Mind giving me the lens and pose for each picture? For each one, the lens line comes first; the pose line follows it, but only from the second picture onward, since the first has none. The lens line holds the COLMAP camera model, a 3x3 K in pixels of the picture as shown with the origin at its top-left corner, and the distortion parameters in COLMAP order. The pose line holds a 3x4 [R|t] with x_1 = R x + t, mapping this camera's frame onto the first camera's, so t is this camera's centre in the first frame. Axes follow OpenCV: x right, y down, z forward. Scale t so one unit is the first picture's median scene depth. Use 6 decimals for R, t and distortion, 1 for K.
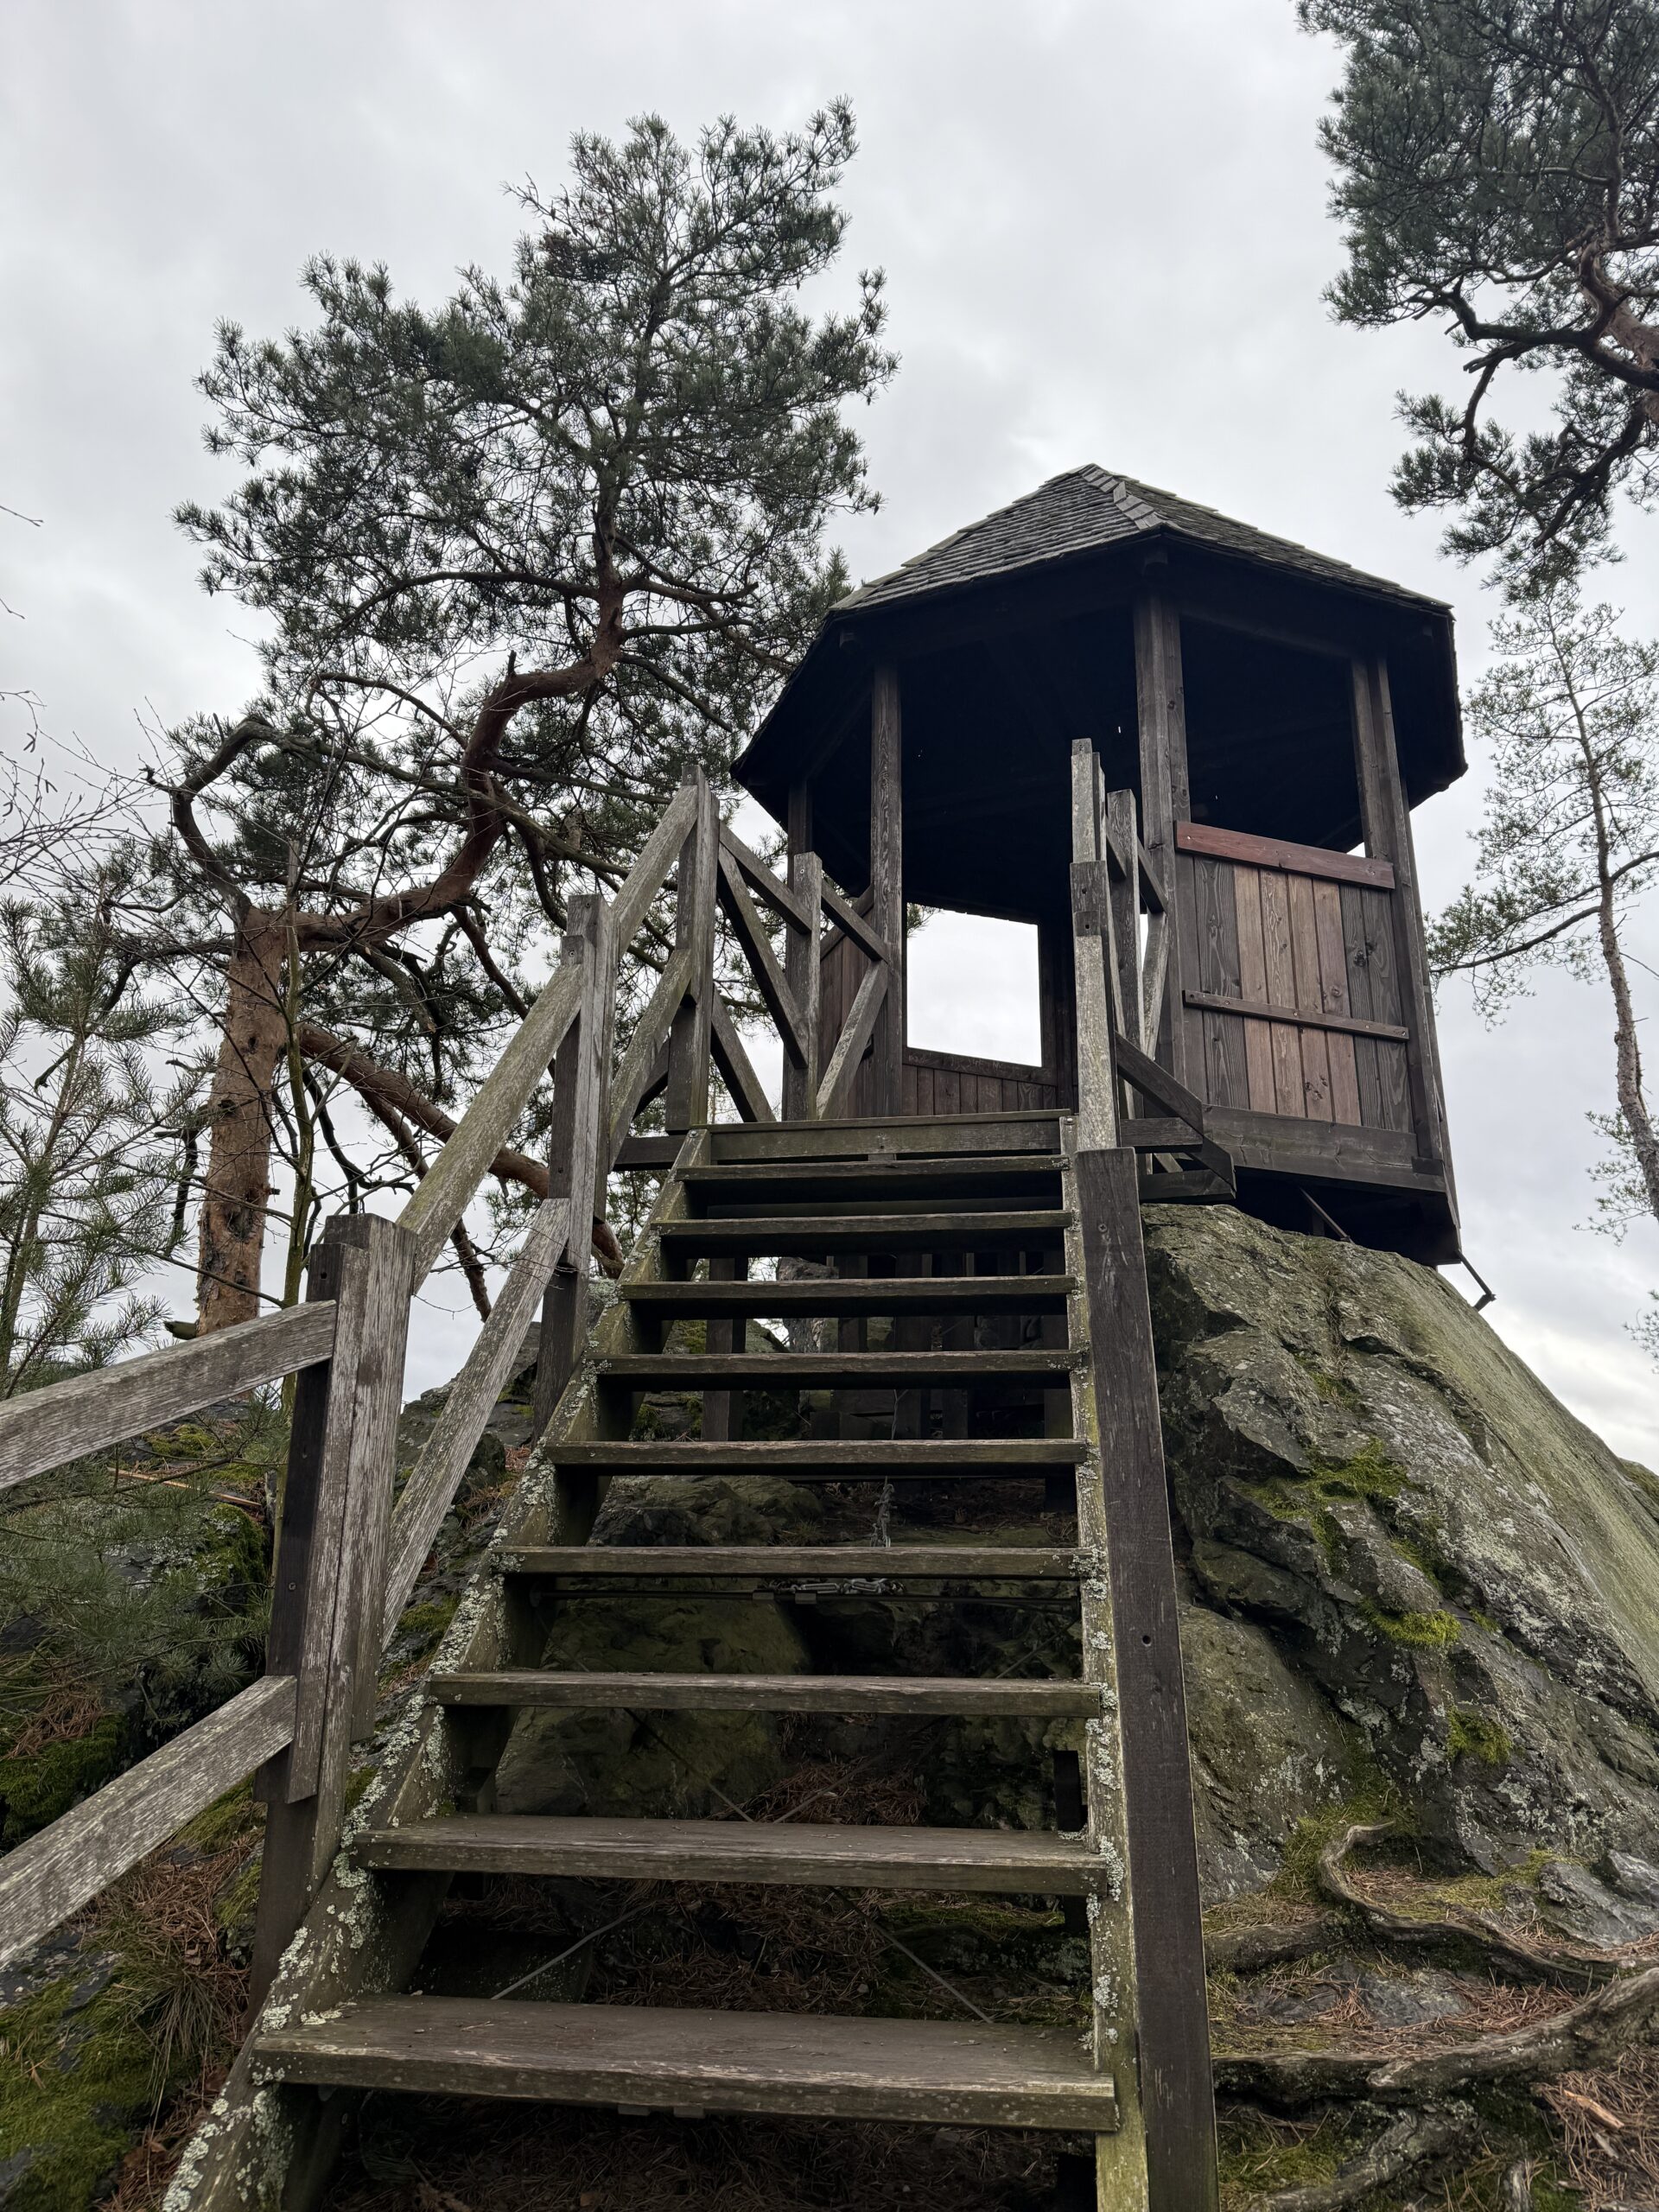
lens RADIAL K [[1578.2, 0, 834.9], [0, 1578.2, 1105.8], [0, 0, 1]] dist [0.036621, -0.043852]
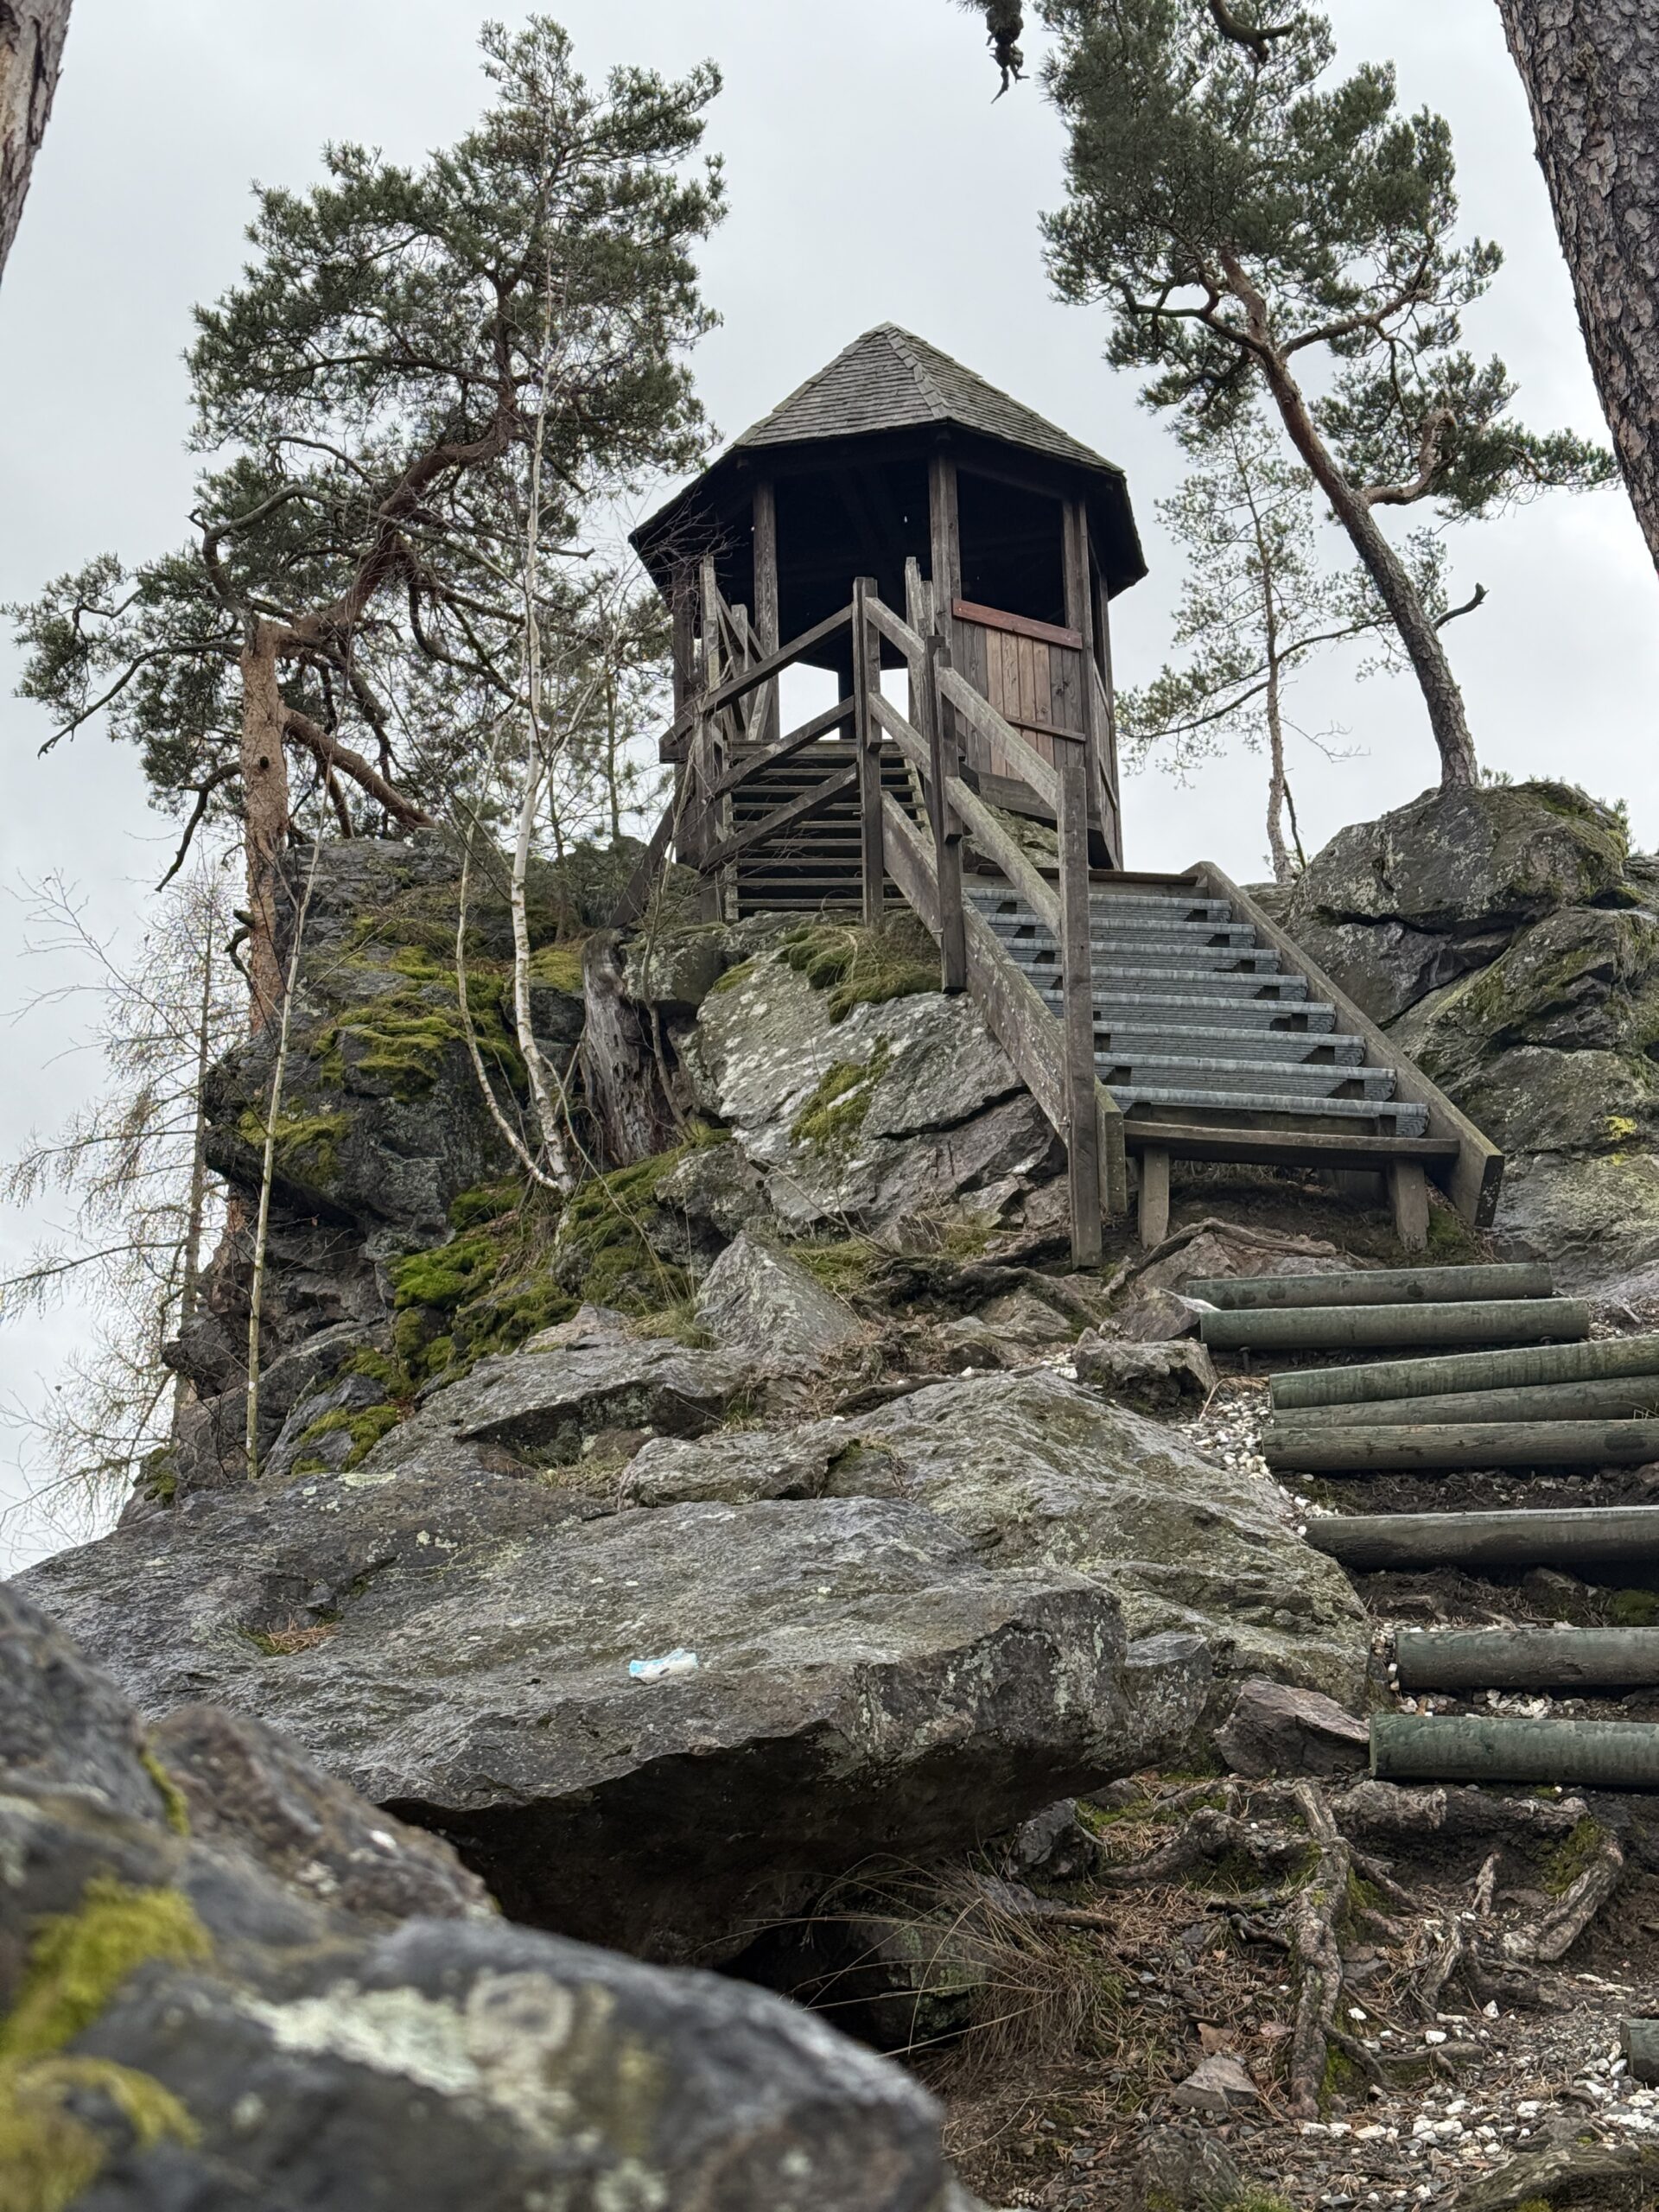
lens RADIAL K [[3172.5, 0, 825.3], [0, 3172.5, 1100.6], [0, 0, 1]] dist [0.028152, 0.000000]
pose [[0.977789, 0.021755, 0.208460, -0.407583], [-0.021592, 0.999762, -0.003060, 0.243823], [-0.208477, -0.001509, 0.978026, -1.518988]]
